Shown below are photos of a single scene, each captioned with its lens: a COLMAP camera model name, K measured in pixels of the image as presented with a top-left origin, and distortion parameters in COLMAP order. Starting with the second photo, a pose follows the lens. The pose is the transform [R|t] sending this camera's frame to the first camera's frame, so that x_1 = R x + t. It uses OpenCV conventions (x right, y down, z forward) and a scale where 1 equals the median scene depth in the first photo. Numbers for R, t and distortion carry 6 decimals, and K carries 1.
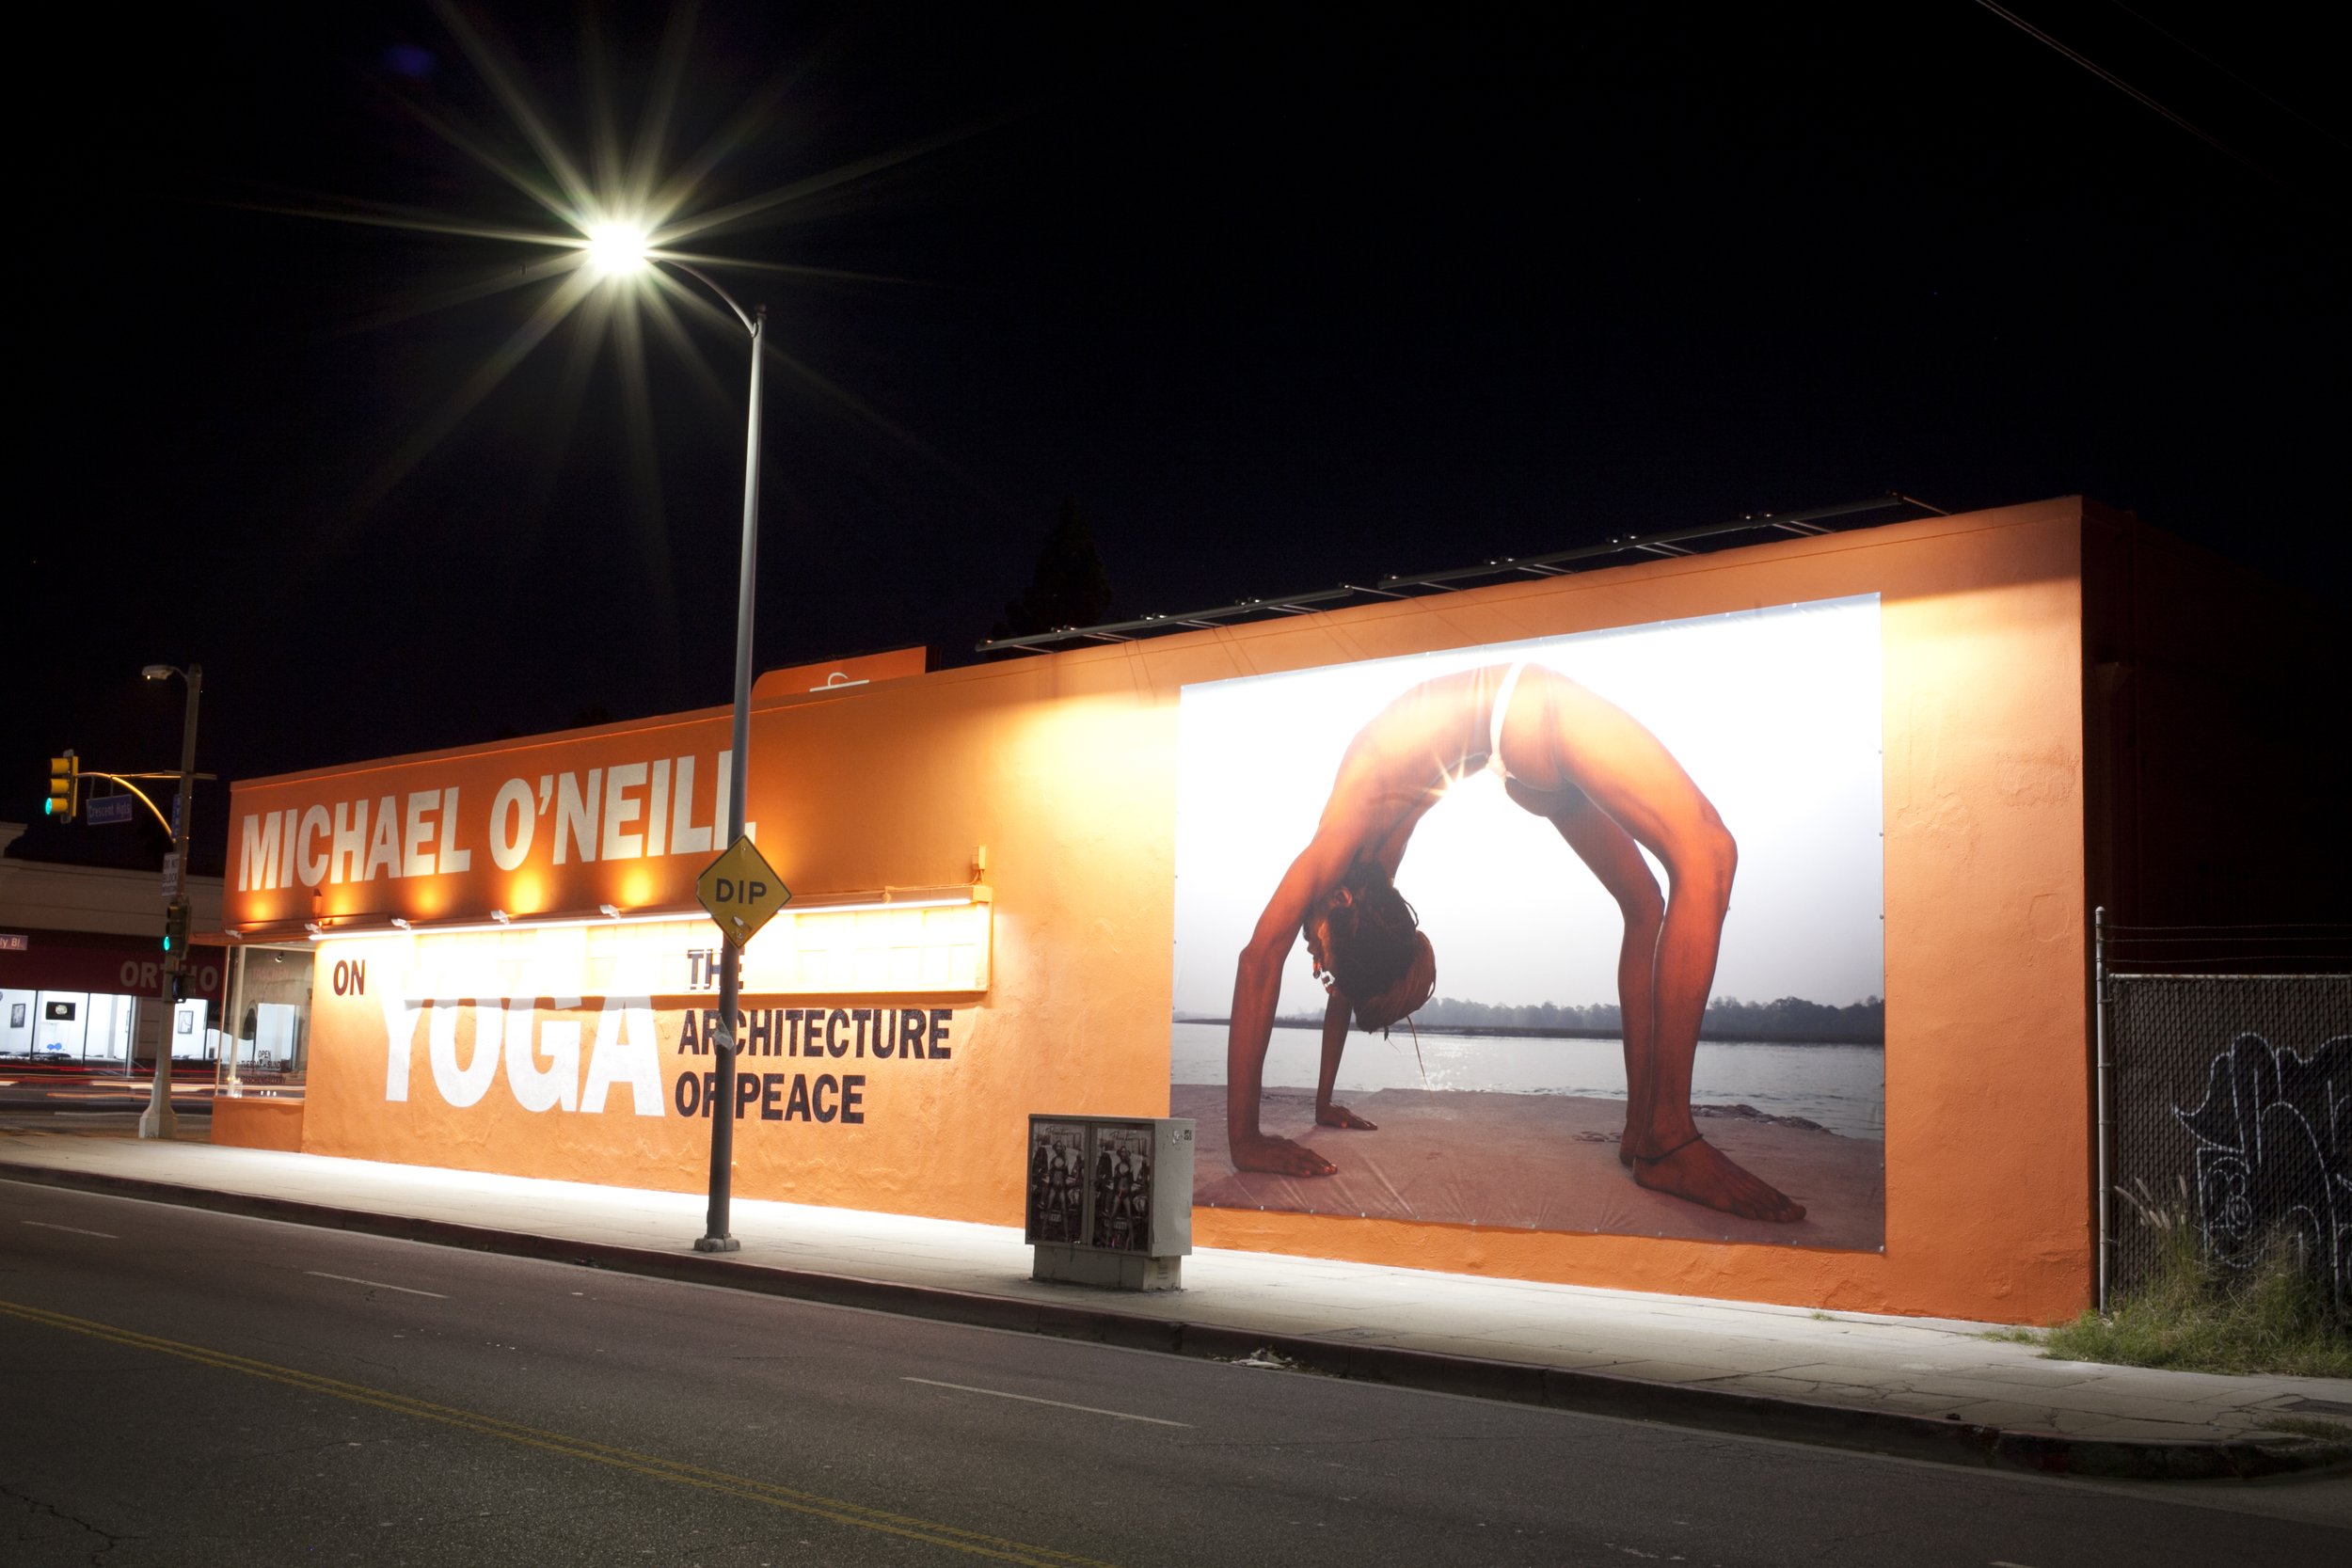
lens RADIAL K [[2677.2, 0, 1184.1], [0, 2677.2, 770.9], [0, 0, 1]] dist [-0.041800, 0.000000]
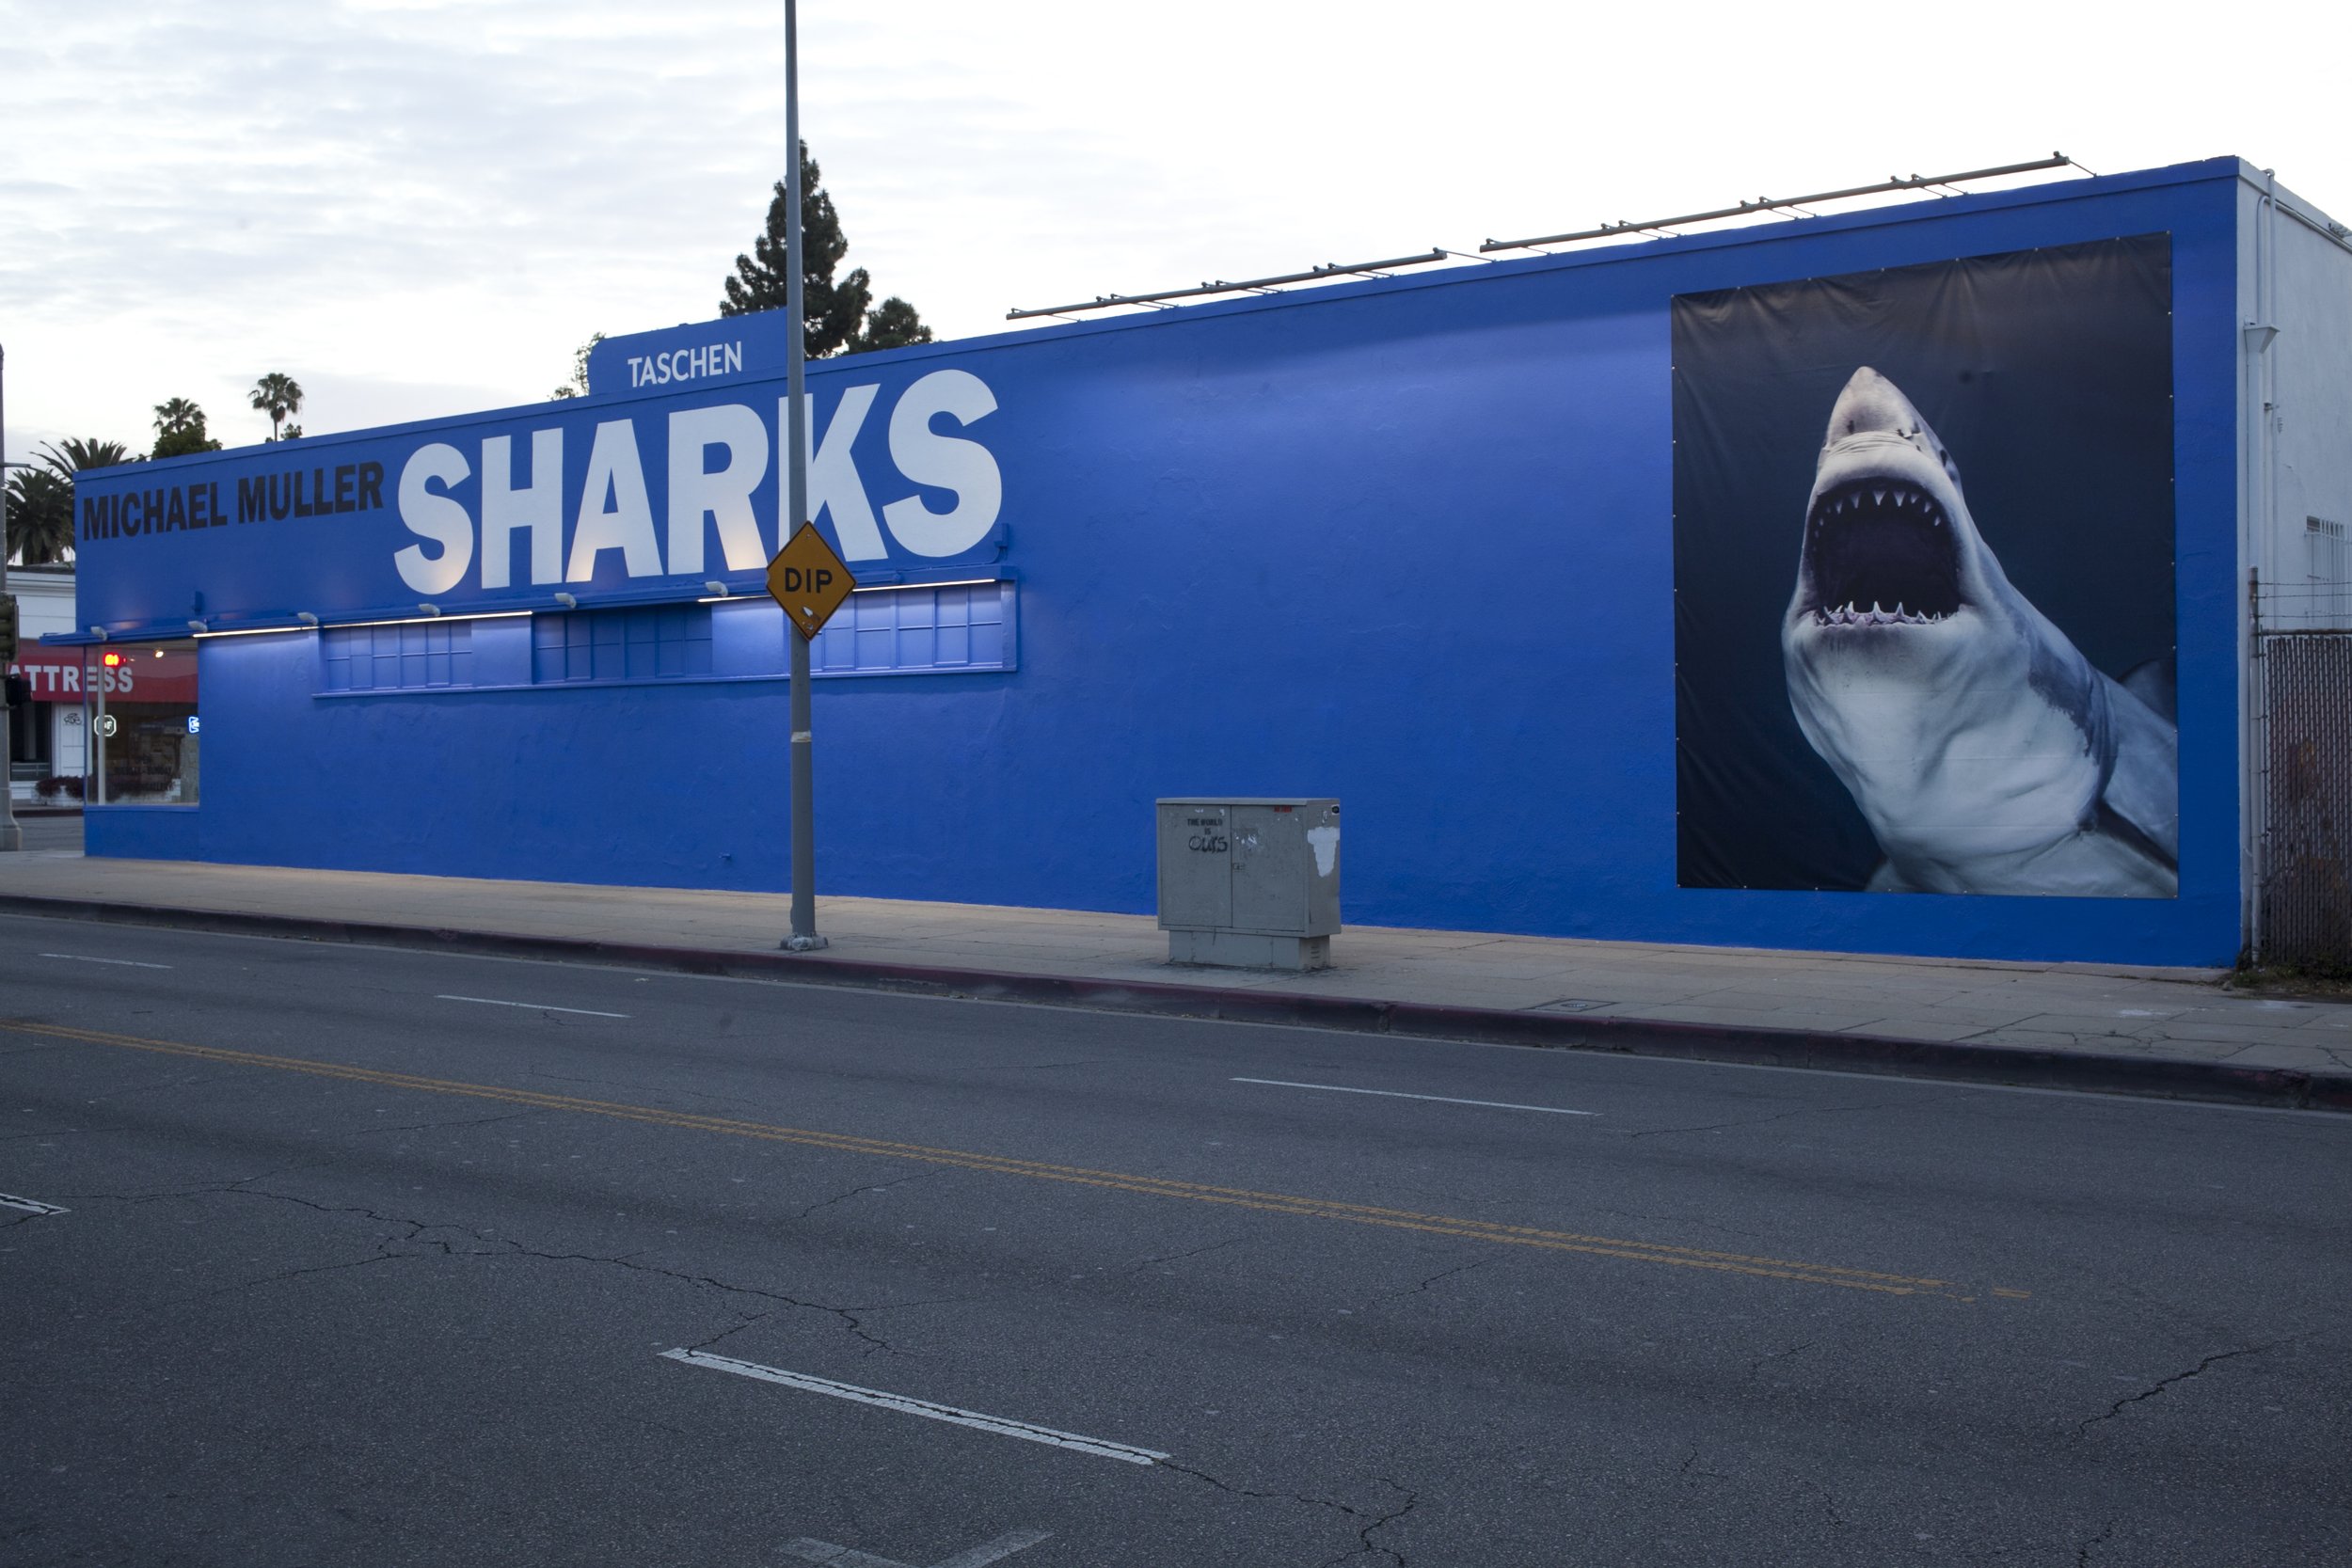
lens RADIAL K [[2677.2, 0, 1157.8], [0, 2677.2, 799.4], [0, 0, 1]] dist [-0.041800, 0.000000]
pose [[0.990396, -0.040142, 0.132306, -0.190106], [0.020887, 0.989382, 0.143829, -0.014053], [-0.136675, -0.139684, 0.980718, 0.030513]]
